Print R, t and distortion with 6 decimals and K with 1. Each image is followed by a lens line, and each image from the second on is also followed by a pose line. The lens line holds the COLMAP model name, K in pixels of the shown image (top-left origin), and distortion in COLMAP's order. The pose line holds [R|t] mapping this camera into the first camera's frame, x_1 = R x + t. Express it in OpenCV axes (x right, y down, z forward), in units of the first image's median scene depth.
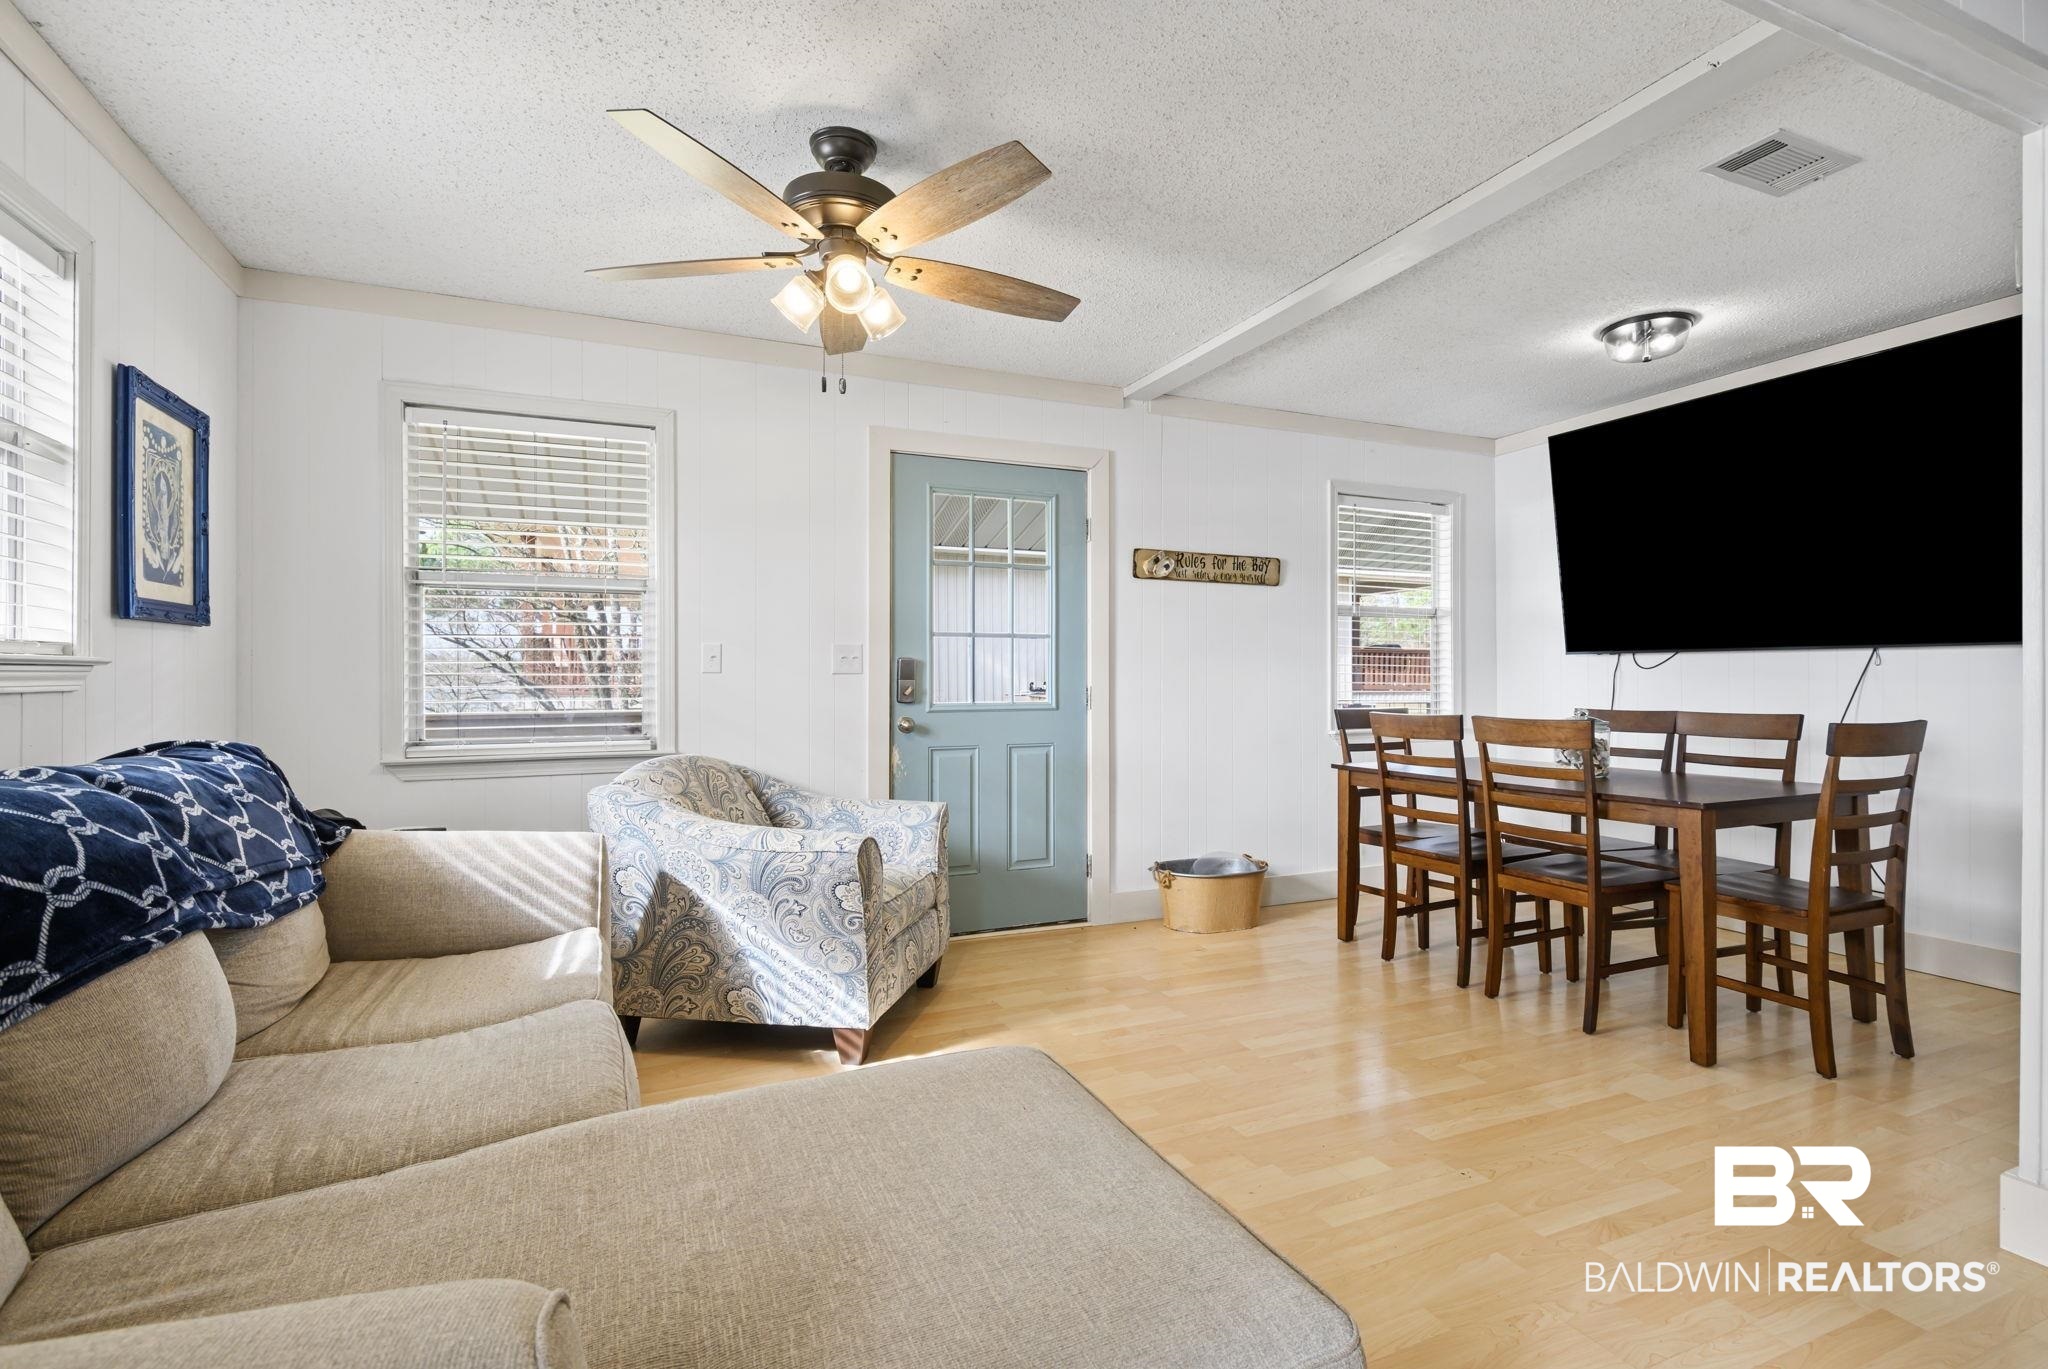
lens RADIAL K [[948.1, 0, 1025.4], [0, 948.1, 674.7], [0, 0, 1]] dist [-0.000710, -0.000617]
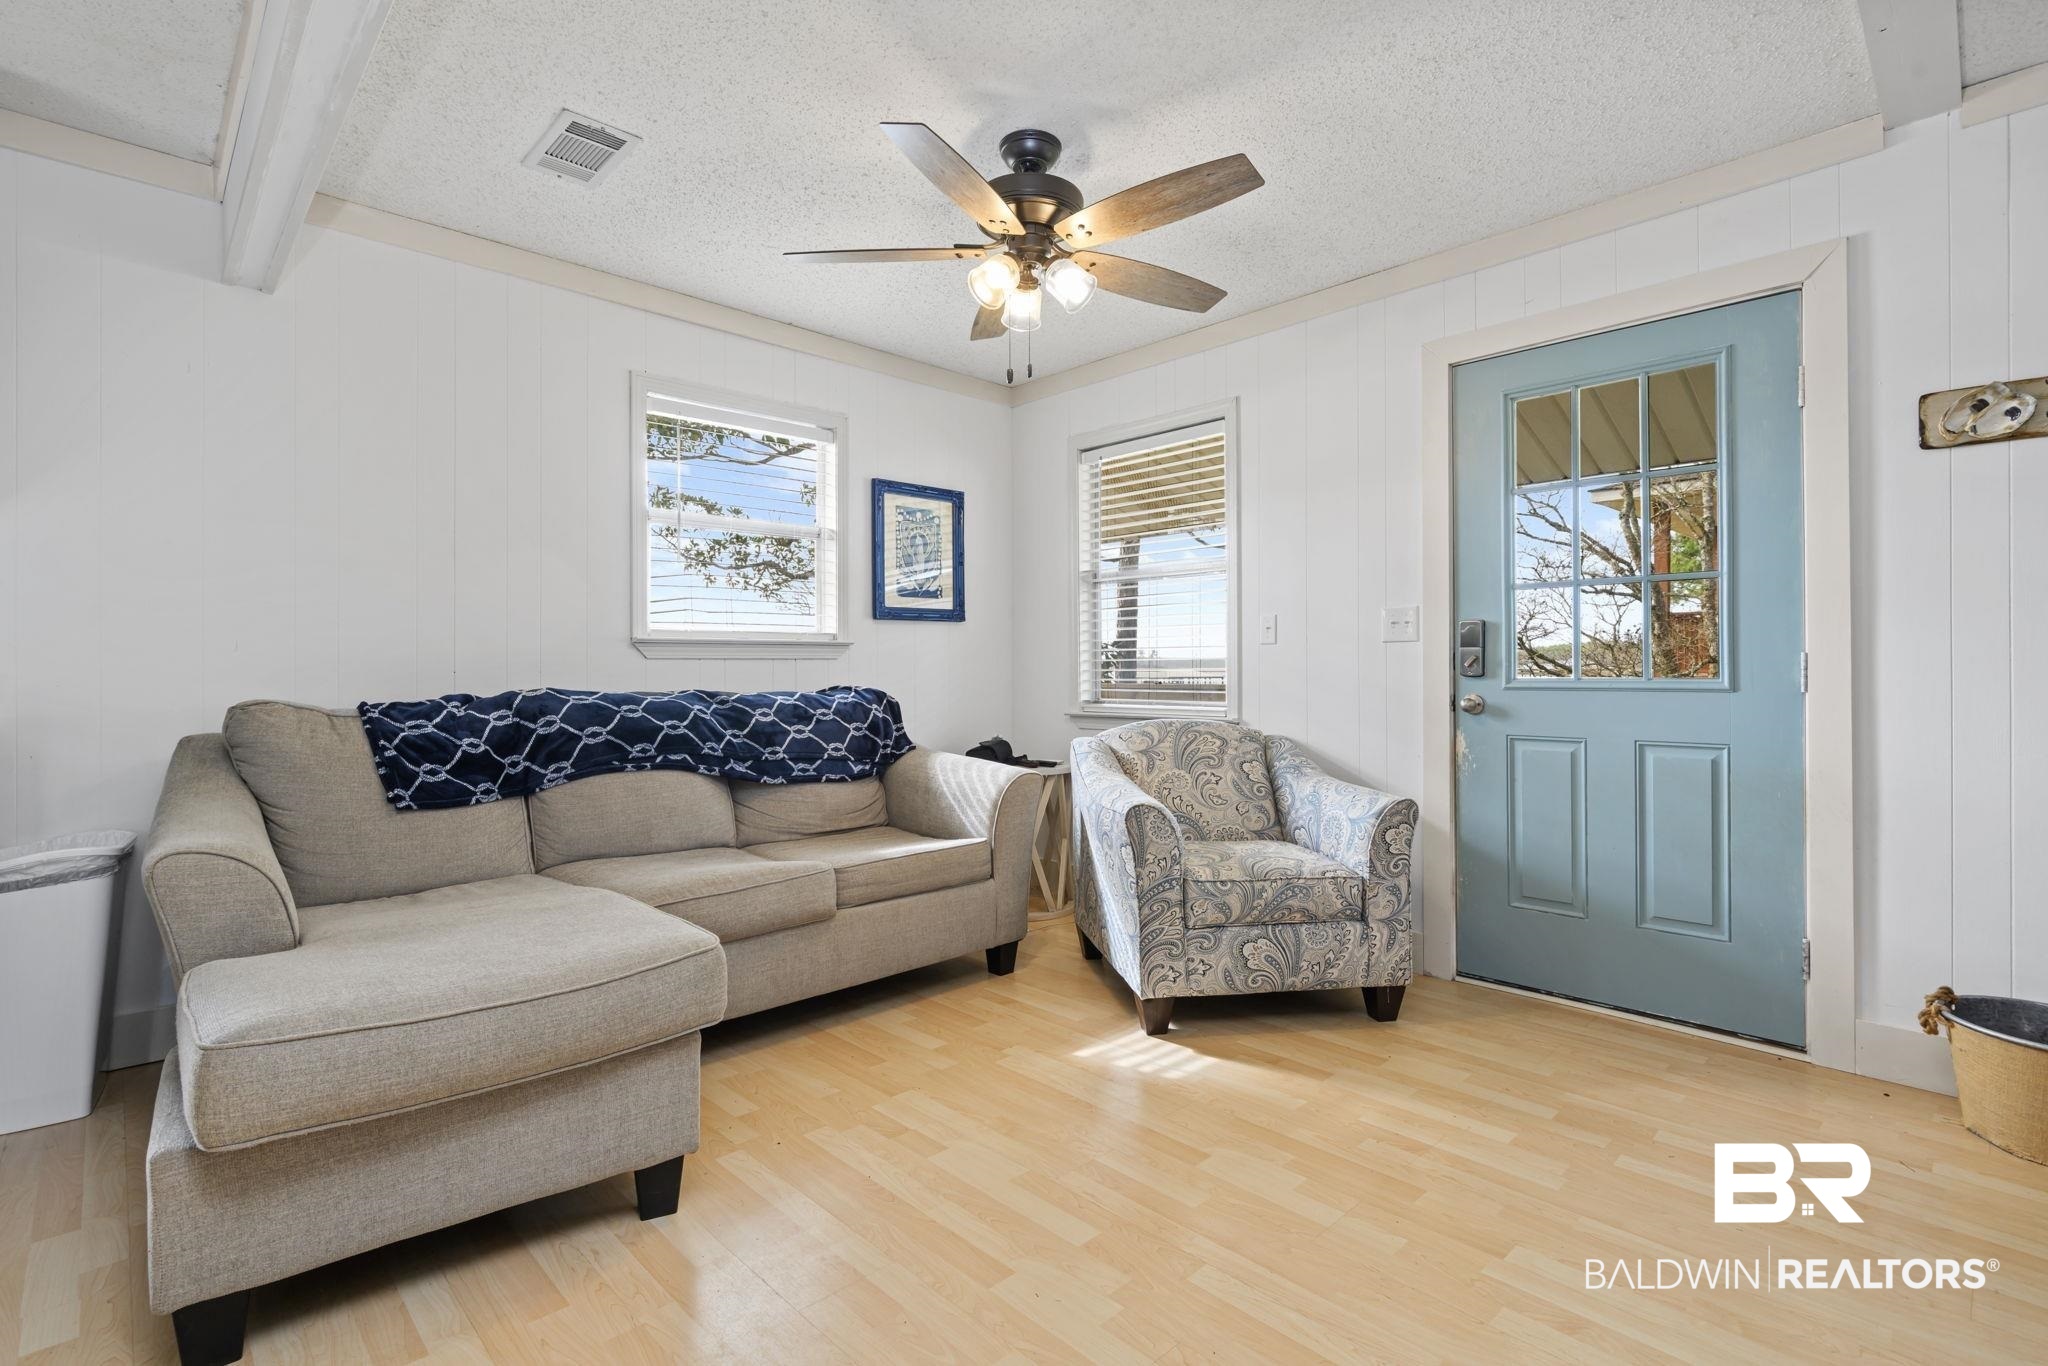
lens RADIAL K [[948.1, 0, 1025.4], [0, 948.1, 673.2], [0, 0, 1]] dist [-0.000710, -0.000617]
pose [[0.346215, 0.004932, -0.938142, 0.582105], [0.006204, 0.999952, 0.007546, 0.022174], [0.938135, -0.008433, 0.346168, 0.446584]]
